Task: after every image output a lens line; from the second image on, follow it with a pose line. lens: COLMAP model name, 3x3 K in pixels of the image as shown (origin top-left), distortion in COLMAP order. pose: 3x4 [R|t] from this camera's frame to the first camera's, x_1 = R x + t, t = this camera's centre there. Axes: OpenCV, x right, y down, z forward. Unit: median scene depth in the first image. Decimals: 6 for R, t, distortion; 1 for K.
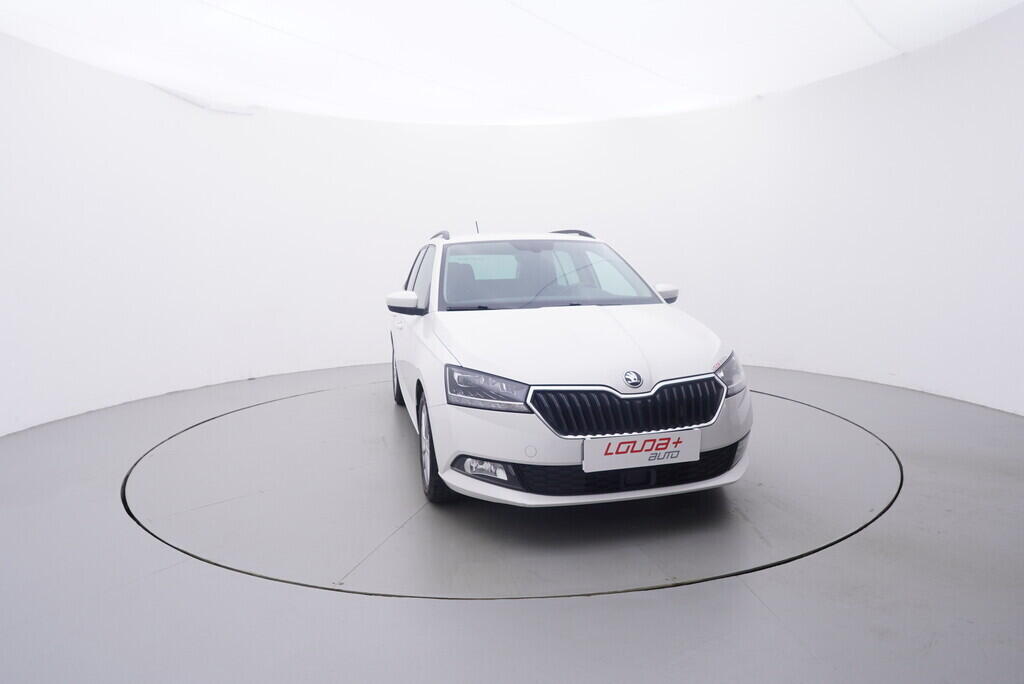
lens RADIAL K [[644.7, 0, 508.5], [0, 644.7, 338.8], [0, 0, 1]] dist [-0.096905, 0.000254]
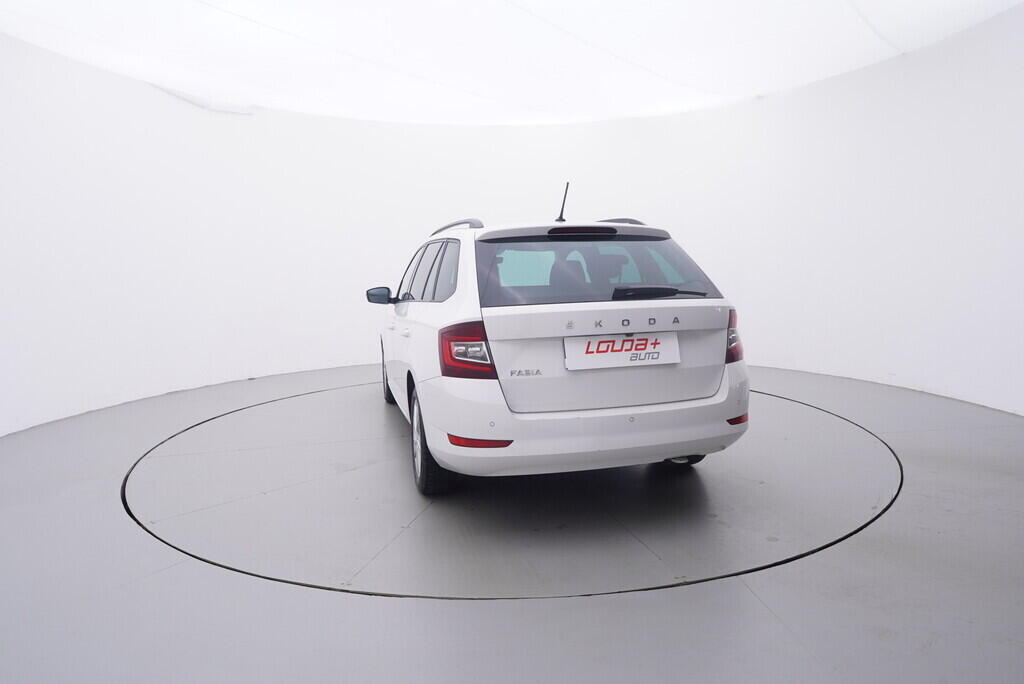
lens RADIAL K [[644.7, 0, 513.9], [0, 644.7, 339.3], [0, 0, 1]] dist [-0.096905, 0.000254]
pose [[0.999449, -0.026601, 0.019842, 0.007021], [0.028816, 0.992200, -0.121276, 0.142773], [-0.016461, 0.121781, 0.992420, -0.017531]]
